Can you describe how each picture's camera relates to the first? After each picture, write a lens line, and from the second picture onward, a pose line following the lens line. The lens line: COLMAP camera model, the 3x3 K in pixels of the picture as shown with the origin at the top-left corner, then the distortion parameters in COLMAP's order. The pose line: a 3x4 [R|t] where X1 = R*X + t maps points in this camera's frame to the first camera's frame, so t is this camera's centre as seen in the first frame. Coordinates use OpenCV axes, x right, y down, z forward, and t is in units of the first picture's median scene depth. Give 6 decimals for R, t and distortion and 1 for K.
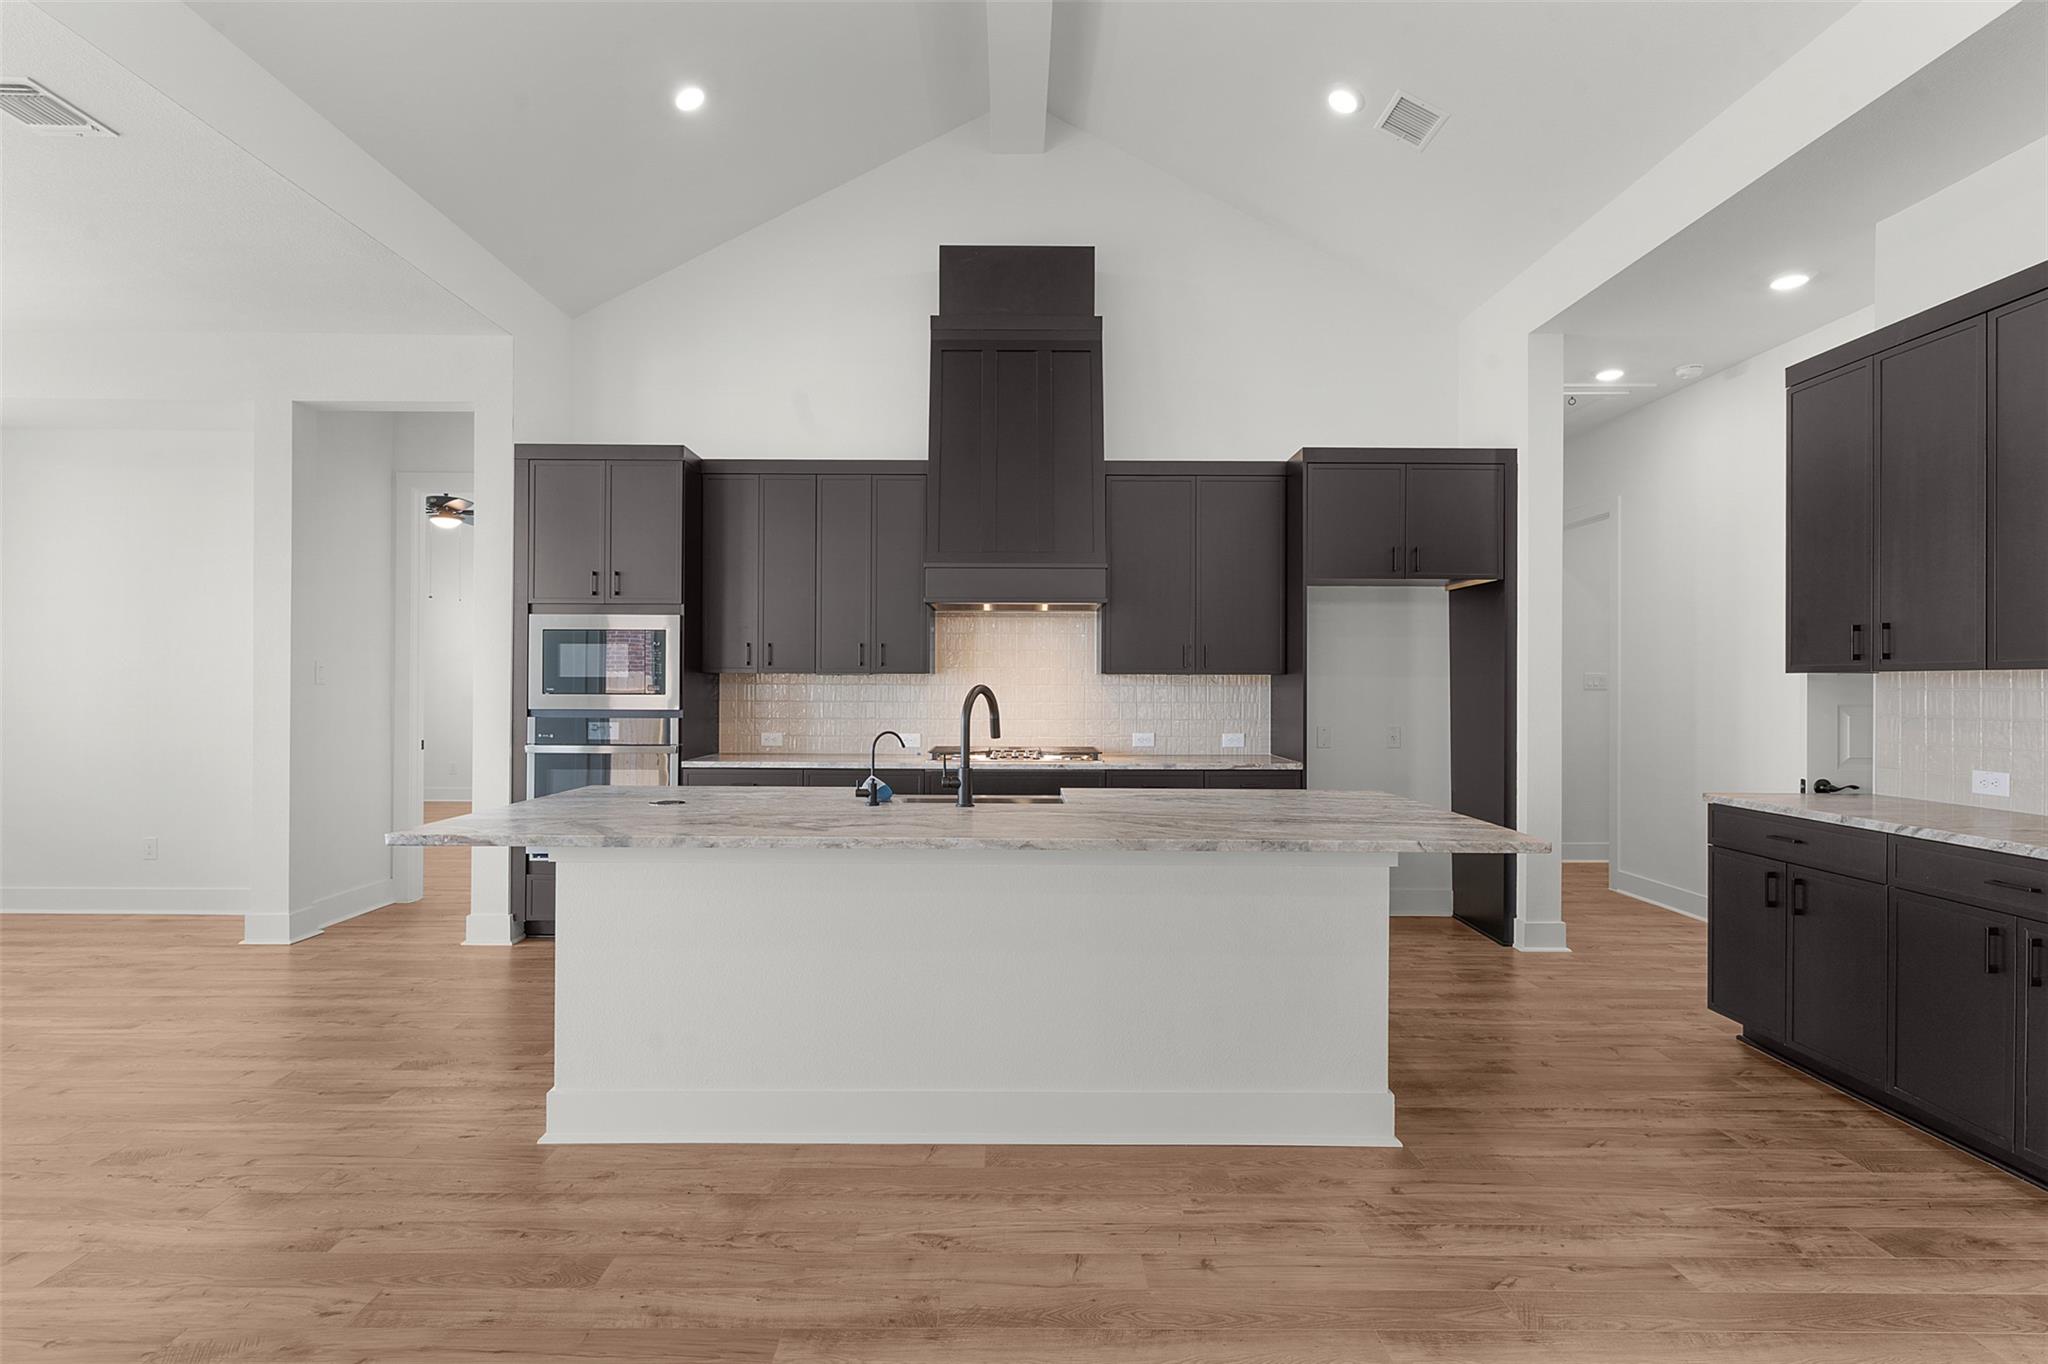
lens RADIAL K [[993.1, 0, 1009.2], [0, 993.1, 678.8], [0, 0, 1]] dist [-0.001322, -0.000604]
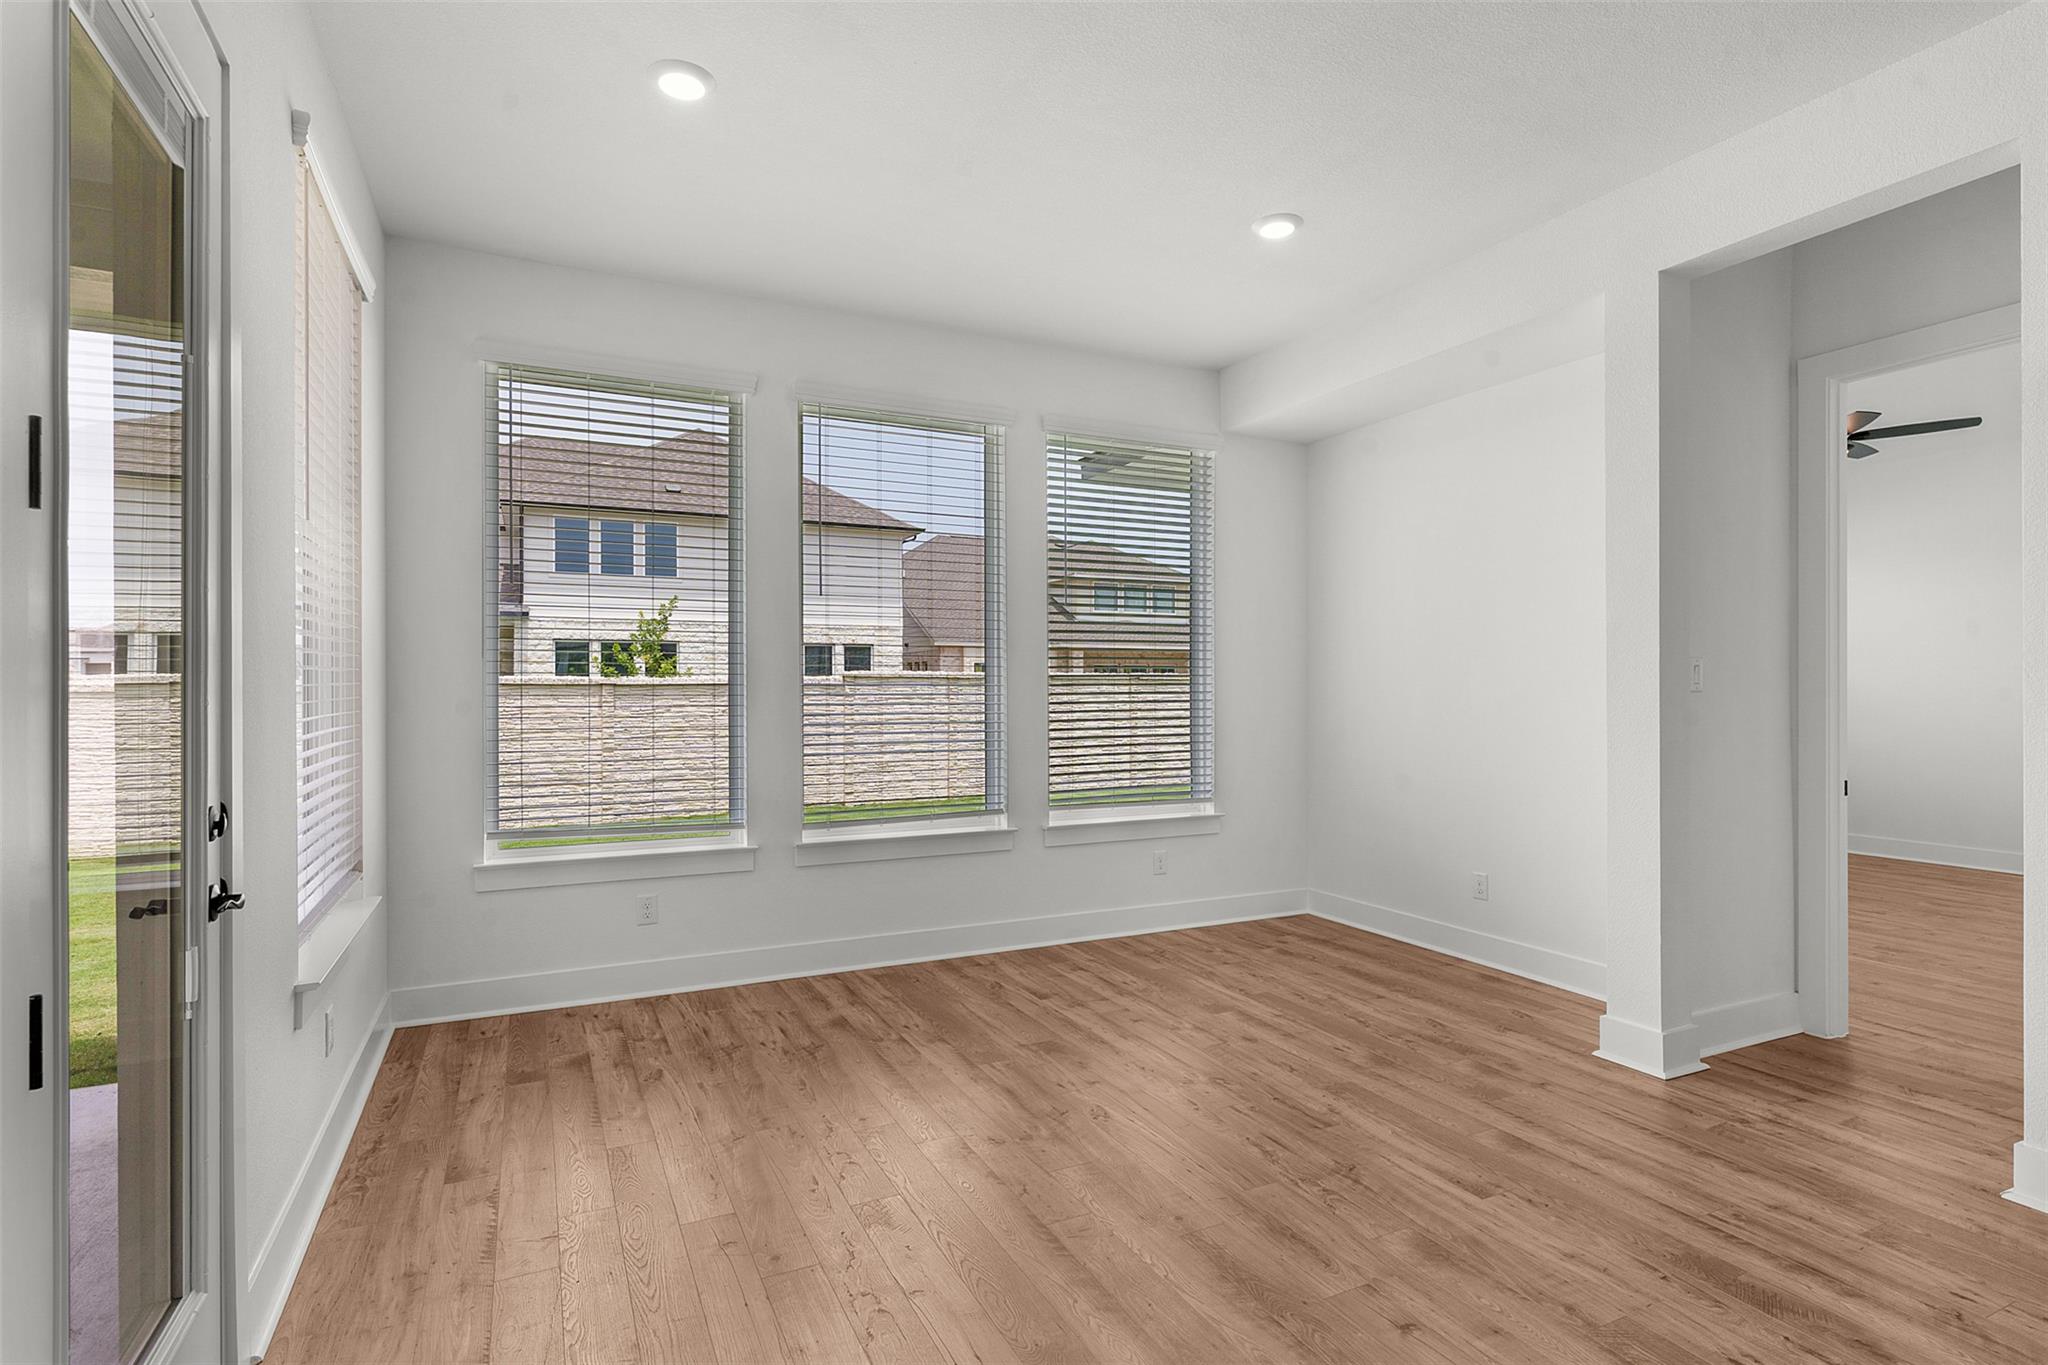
lens RADIAL K [[993.1, 0, 1027.1], [0, 993.1, 688.7], [0, 0, 1]] dist [-0.001322, -0.000604]
pose [[0.438006, -0.003234, -0.898966, -0.336752], [0.008295, 0.999965, 0.000444, -0.000223], [0.898934, -0.007652, 0.438018, 0.348162]]
